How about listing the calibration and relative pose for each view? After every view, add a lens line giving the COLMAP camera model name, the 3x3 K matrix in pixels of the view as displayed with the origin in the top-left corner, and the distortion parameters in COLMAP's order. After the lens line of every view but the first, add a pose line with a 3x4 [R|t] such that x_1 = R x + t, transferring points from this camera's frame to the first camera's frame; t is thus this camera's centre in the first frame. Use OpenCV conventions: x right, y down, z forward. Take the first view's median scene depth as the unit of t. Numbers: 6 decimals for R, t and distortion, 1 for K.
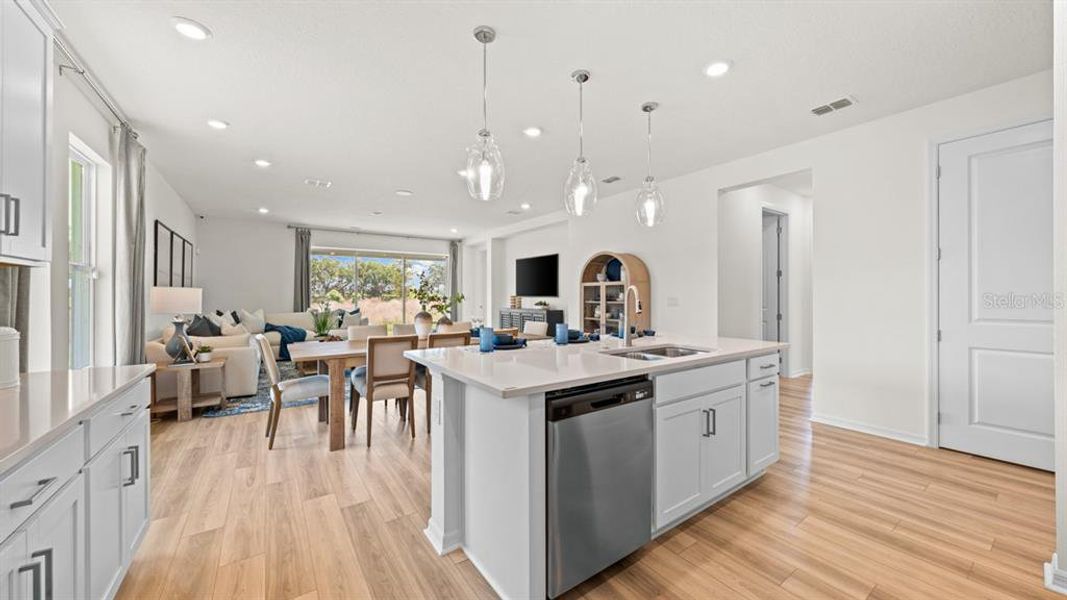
lens RADIAL K [[386.1, 0, 537.4], [0, 386.1, 293.7], [0, 0, 1]] dist [-0.001625, 0.000171]
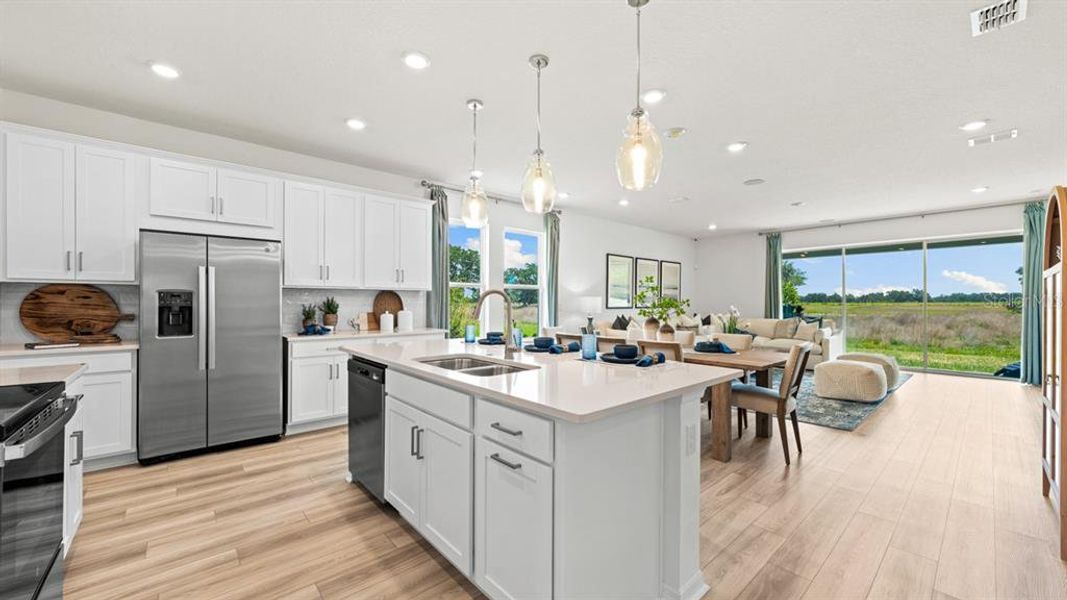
lens RADIAL K [[402.9, 0, 531.5], [0, 402.9, 299.3], [0, 0, 1]] dist [0.001623, -0.000339]
pose [[0.100724, -0.005692, -0.994898, 0.412302], [0.002136, 0.999983, -0.005505, 0.003189], [0.994912, -0.001570, 0.100734, 0.344871]]
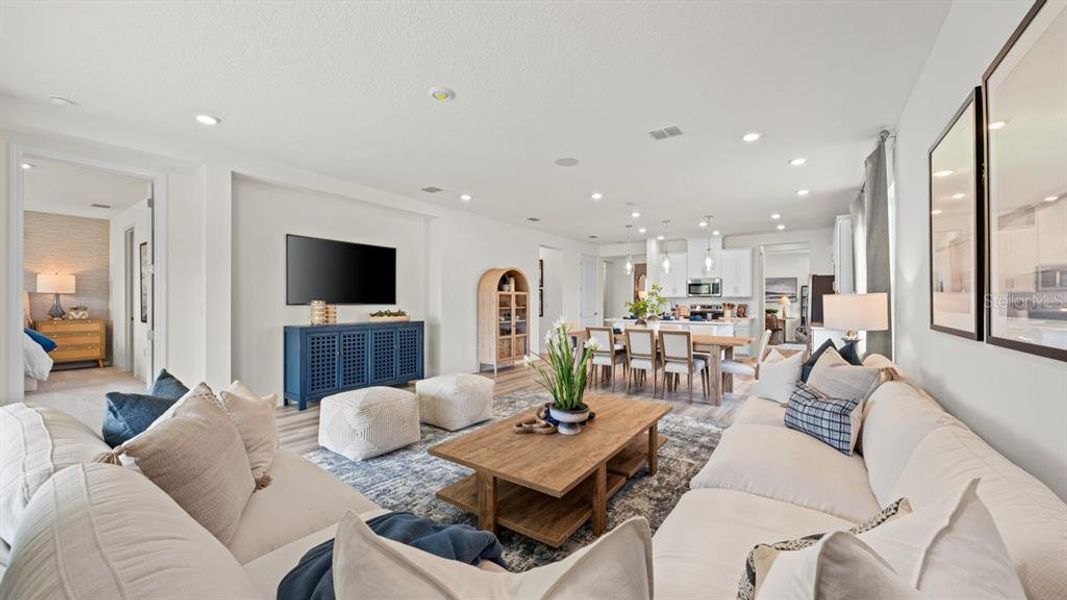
lens RADIAL K [[402.9, 0, 539.5], [0, 402.9, 300.5], [0, 0, 1]] dist [0.001623, -0.000339]
pose [[-0.341286, 0.001120, 0.939959, -0.857574], [-0.007007, 0.999968, -0.003736, 0.002561], [-0.939933, -0.007861, -0.341268, 1.078115]]
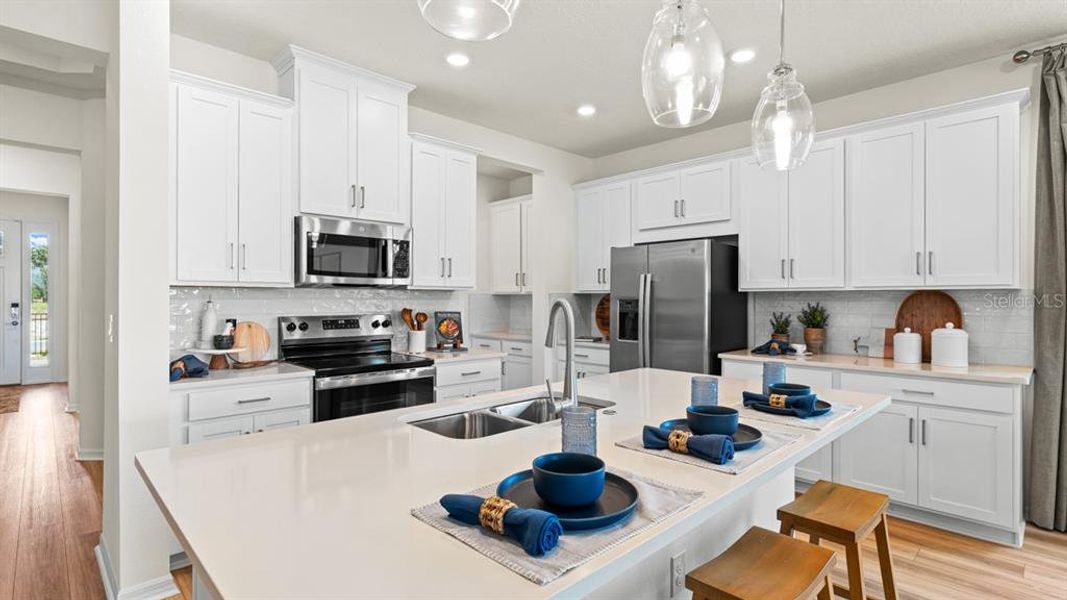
lens RADIAL K [[505.8, 0, 532.3], [0, 505.8, 298.9], [0, 0, 1]] dist [-0.002313, 0.000723]
pose [[-0.988765, -0.001942, -0.149465, 0.135590], [-0.000879, 0.999974, -0.007173, -0.004580], [0.149475, -0.006961, -0.988741, 0.581457]]
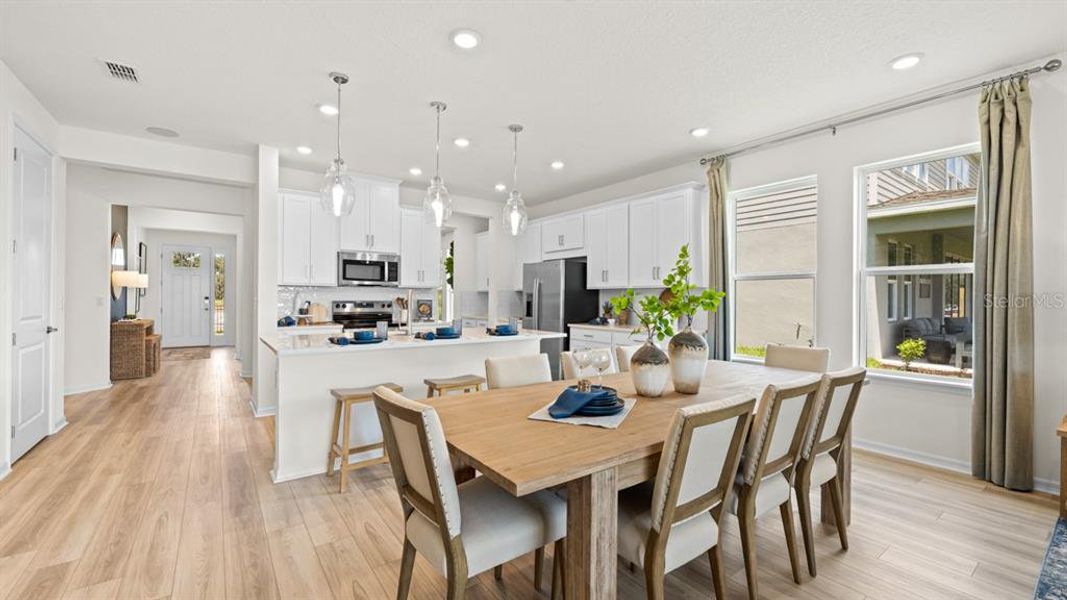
lens RADIAL K [[435.2, 0, 533.6], [0, 435.2, 298.6], [0, 0, 1]] dist [0.003336, 0.000320]
pose [[-0.999907, -0.005963, -0.012277, -0.064455], [-0.005895, 0.999967, -0.005577, 0.006722], [0.012309, -0.005504, -0.999909, 0.894938]]
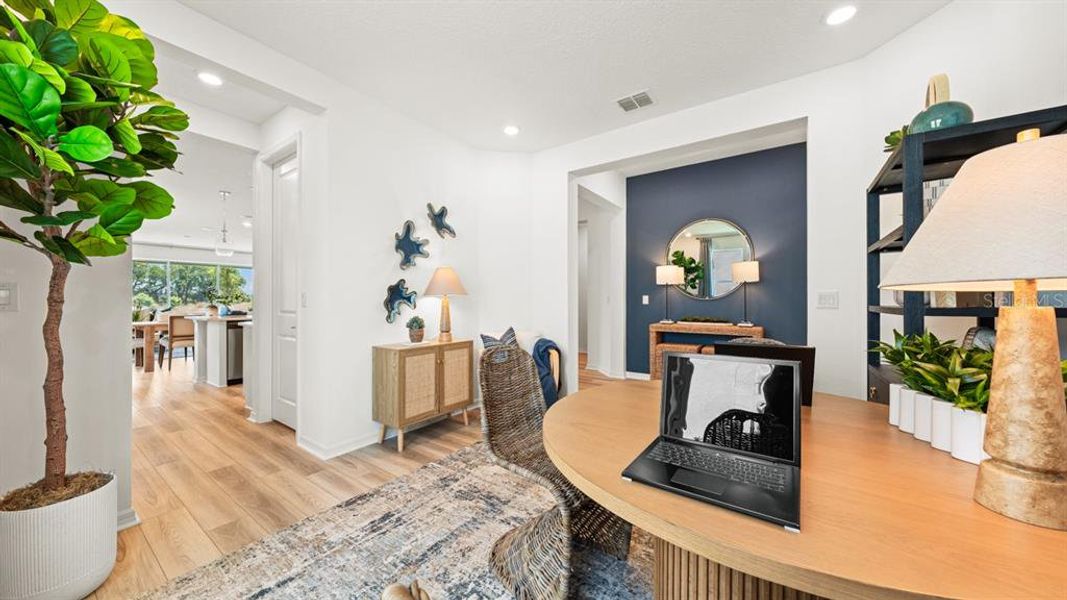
lens RADIAL K [[366.2, 0, 533.1], [0, 366.2, 298.1], [0, 0, 1]] dist [0.000239, 0.000037]
pose [[0.945215, 0.003043, 0.326435, 0.323606], [-0.002220, 0.999993, -0.002892, 0.010186], [-0.326442, 0.002009, 0.945215, -0.630174]]
